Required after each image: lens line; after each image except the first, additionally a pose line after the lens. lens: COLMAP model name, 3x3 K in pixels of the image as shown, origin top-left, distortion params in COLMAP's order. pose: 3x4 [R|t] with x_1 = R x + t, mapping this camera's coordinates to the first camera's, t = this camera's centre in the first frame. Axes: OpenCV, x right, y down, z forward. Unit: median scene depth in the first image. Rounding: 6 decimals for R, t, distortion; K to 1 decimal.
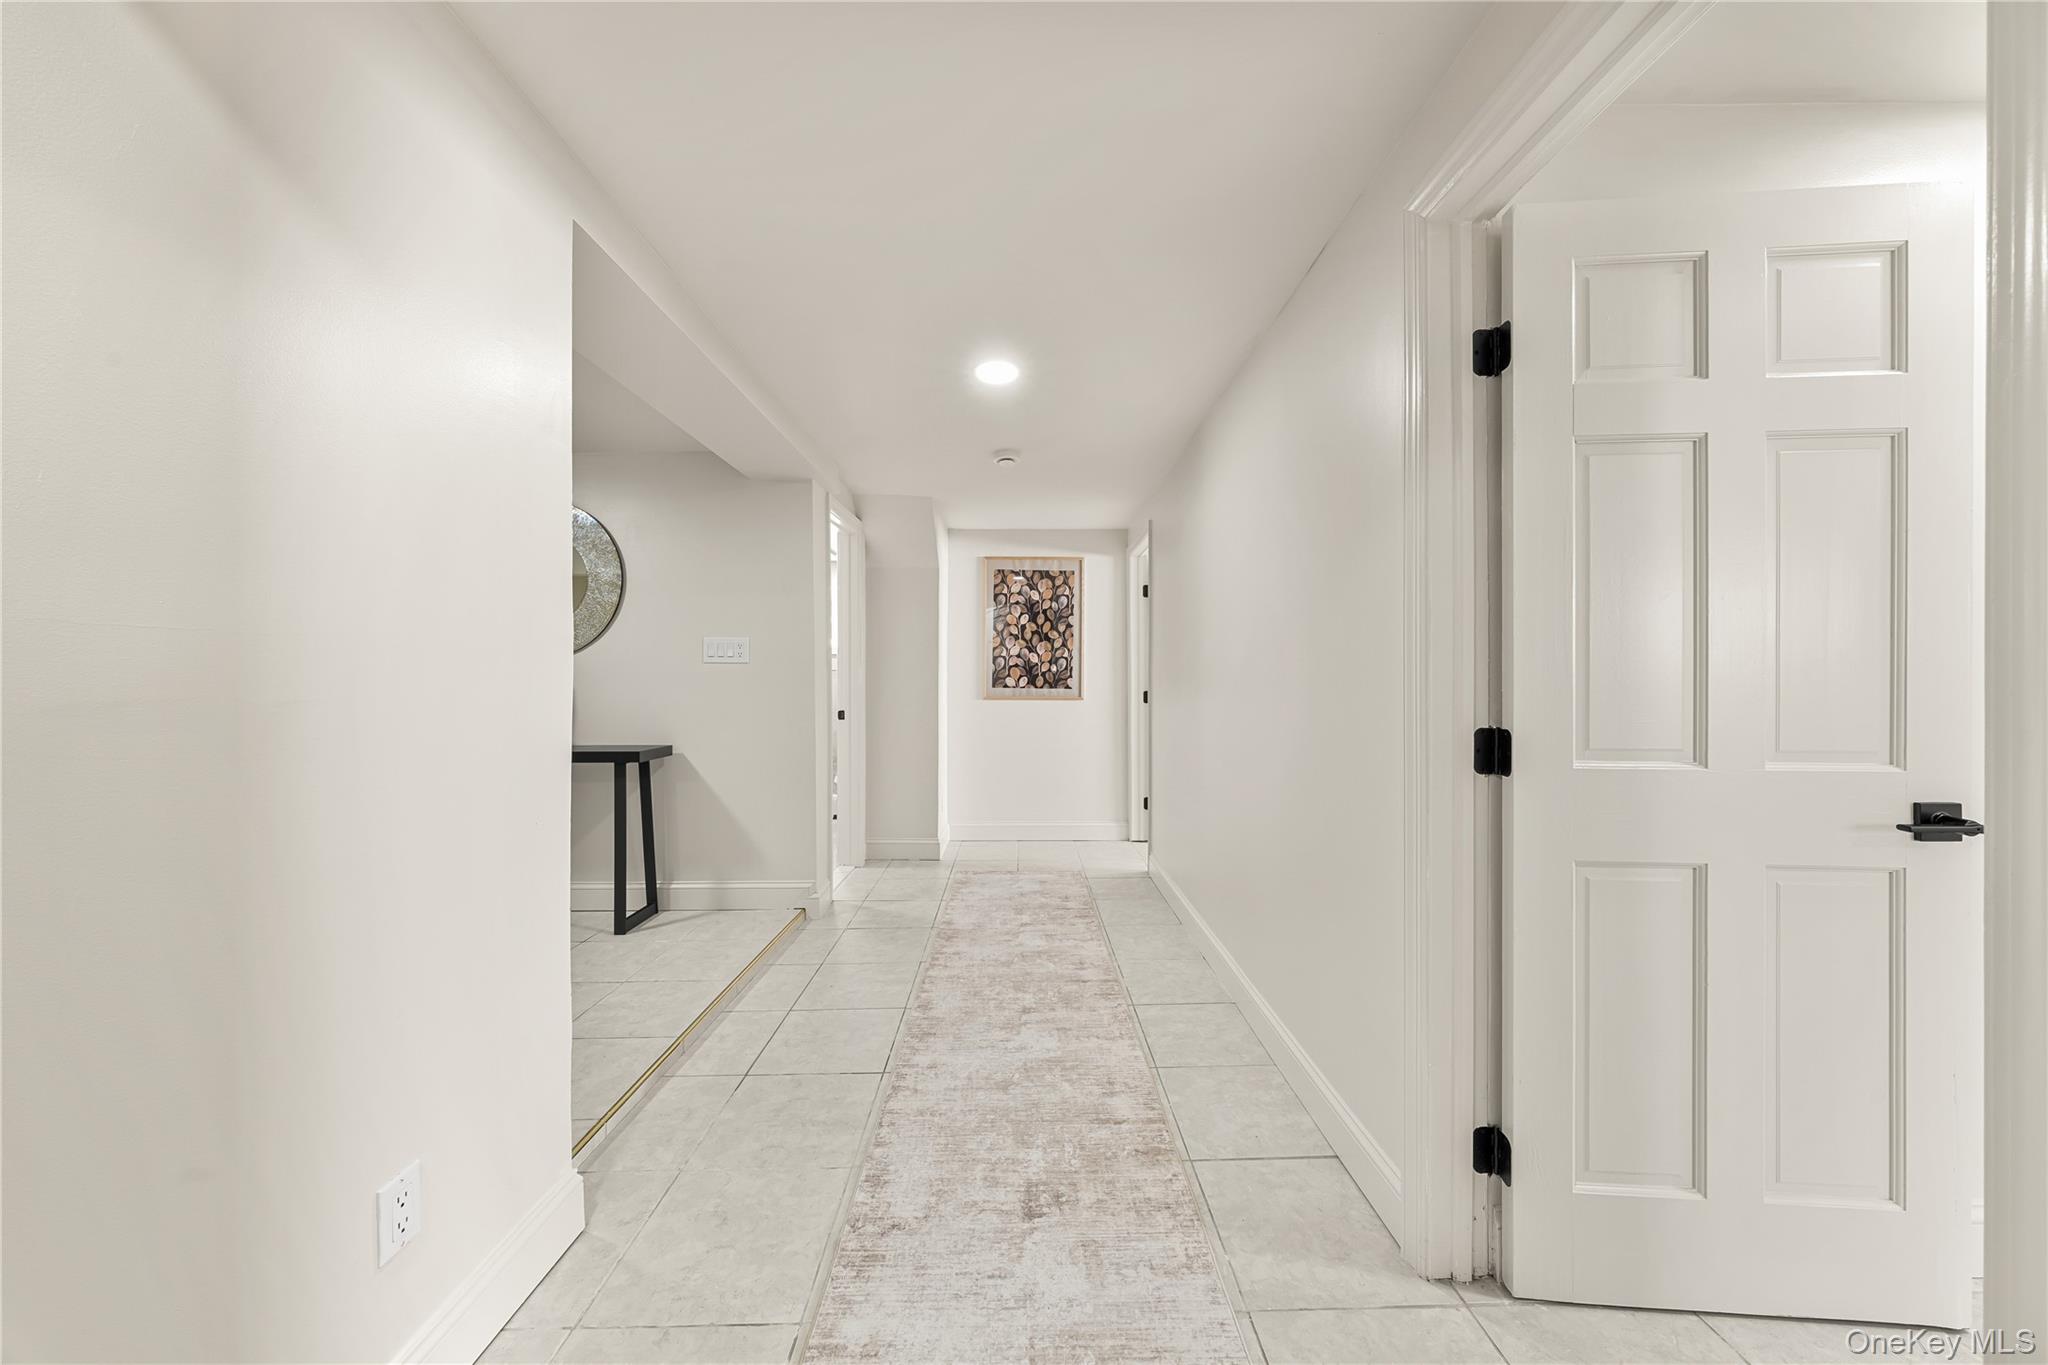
lens RADIAL K [[701.9, 0, 1020.5], [0, 701.9, 679.4], [0, 0, 1]] dist [0.000001, -0.000002]
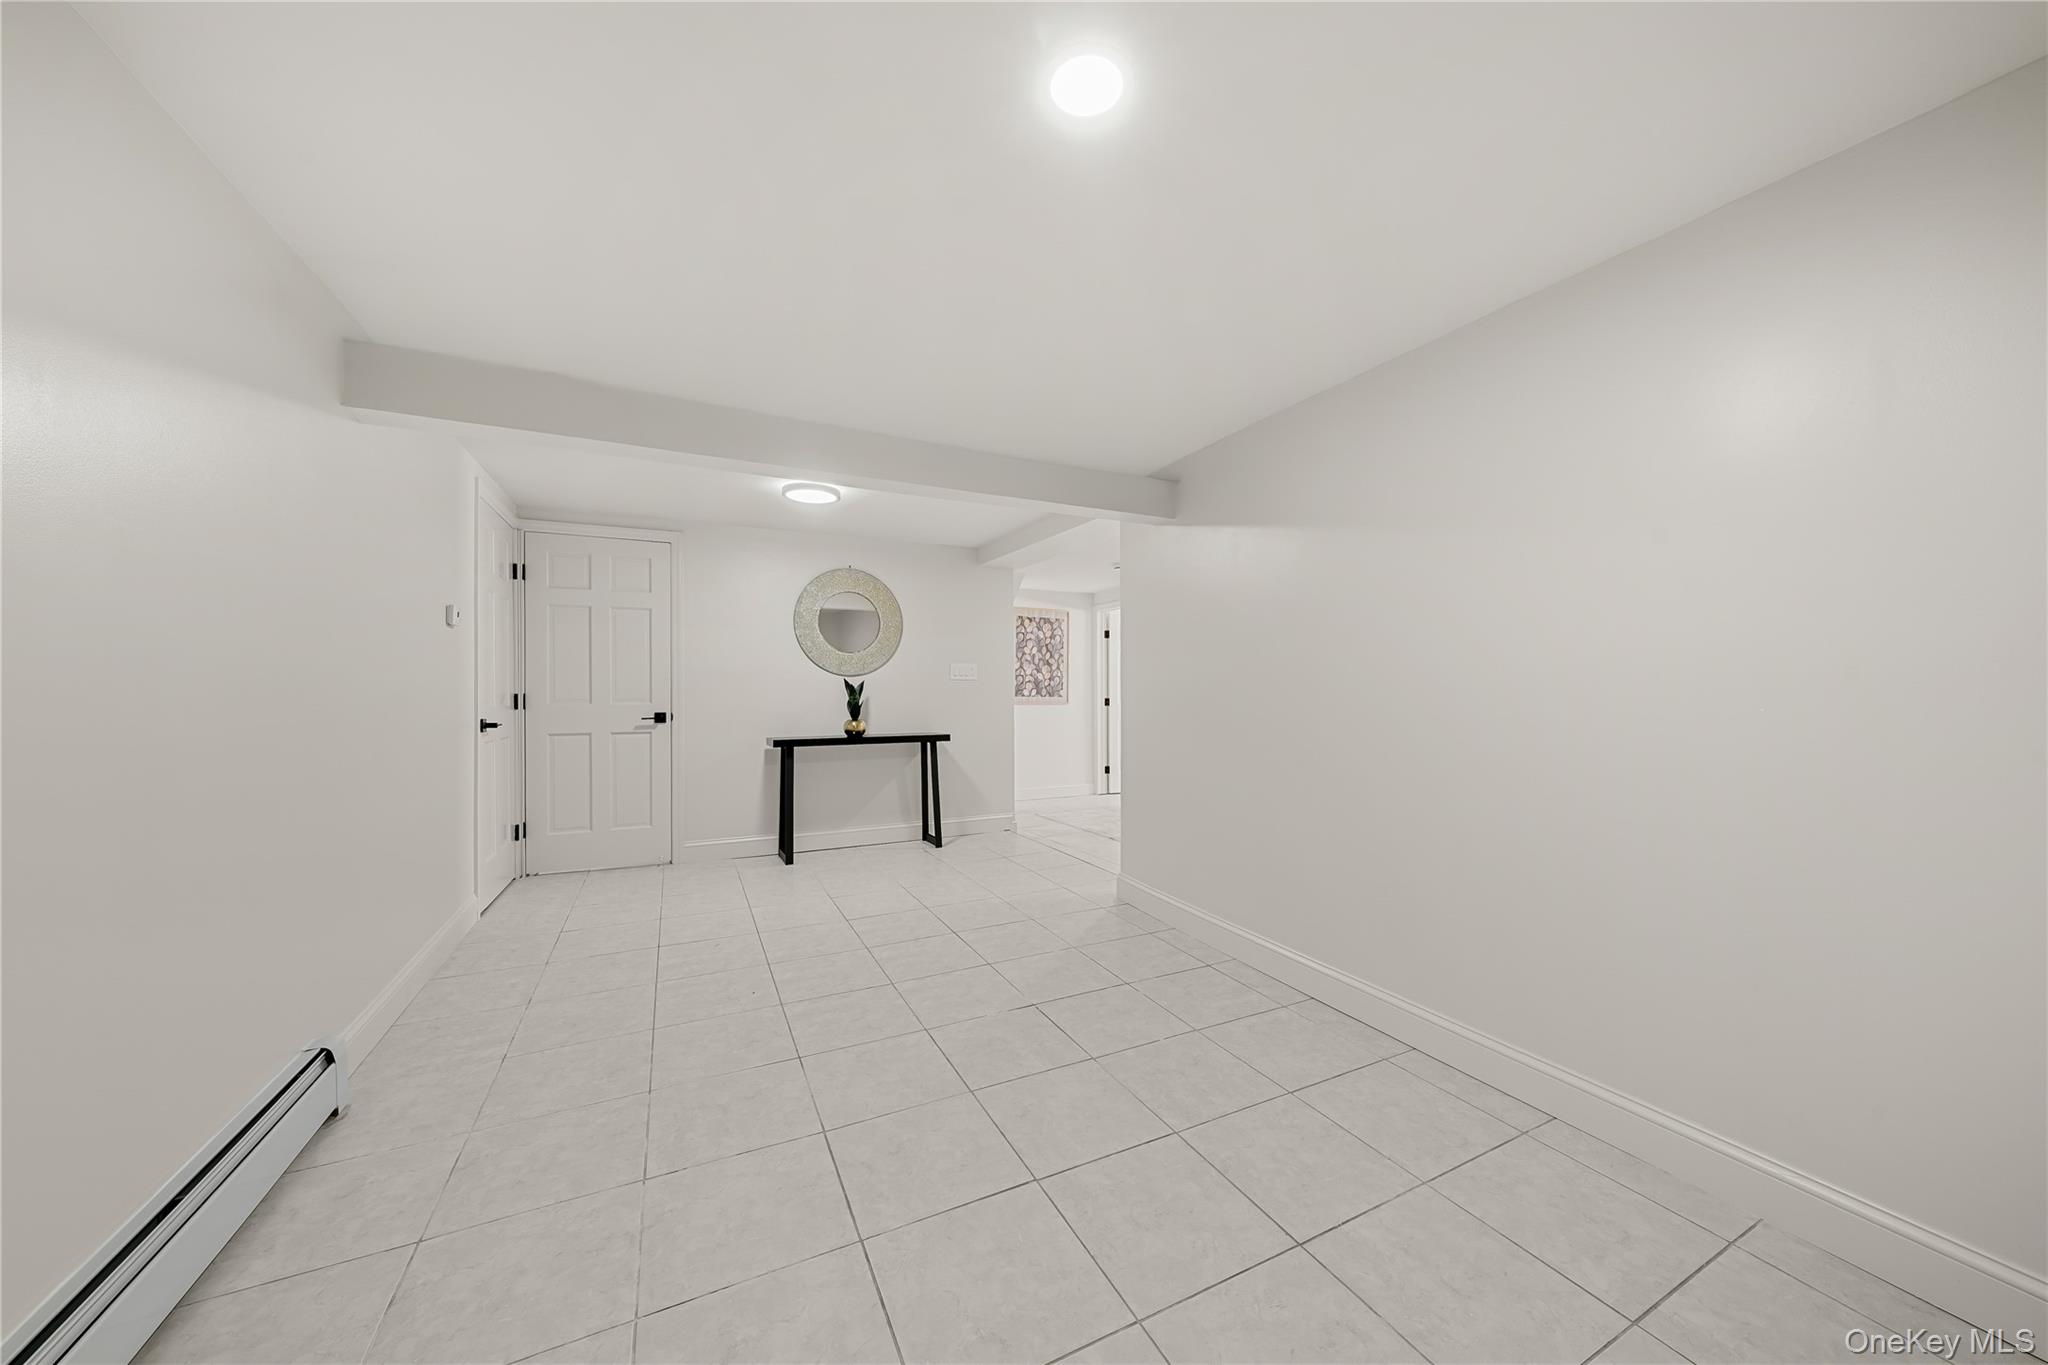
lens RADIAL K [[701.9, 0, 1025.7], [0, 701.9, 686.9], [0, 0, 1]] dist [0.000001, -0.000002]
pose [[0.895323, 0.004761, 0.445393, -0.672394], [-0.001064, 0.999963, -0.008550, 0.004358], [-0.445417, 0.007182, 0.895294, -0.320231]]
